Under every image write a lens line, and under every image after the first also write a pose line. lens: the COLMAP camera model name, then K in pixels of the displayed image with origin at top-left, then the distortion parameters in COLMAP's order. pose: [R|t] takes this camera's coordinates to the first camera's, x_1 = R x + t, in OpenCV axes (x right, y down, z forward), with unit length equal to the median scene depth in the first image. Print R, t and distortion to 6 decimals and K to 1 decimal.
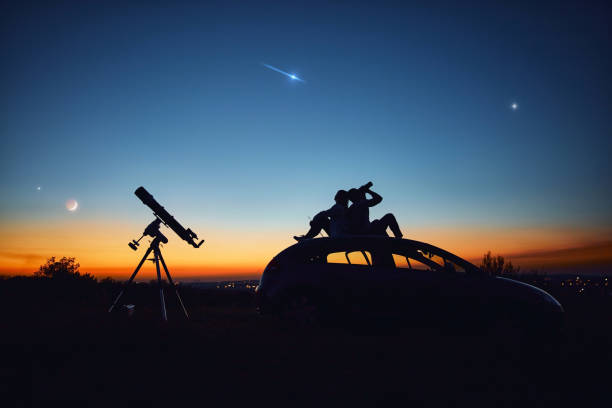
lens RADIAL K [[483.8, 0, 302.8], [0, 483.8, 195.9], [0, 0, 1]] dist [0.007753, -0.013623]
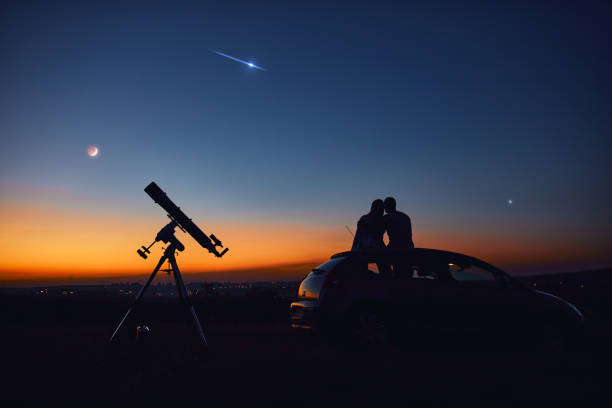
lens RADIAL K [[483.8, 0, 306.9], [0, 483.8, 219.2], [0, 0, 1]] dist [0.007753, -0.013623]
pose [[0.945381, 0.040883, 0.323393, -0.352291], [-0.053205, 0.998152, 0.029351, 0.006498], [-0.321595, -0.044955, 0.945810, 0.137367]]
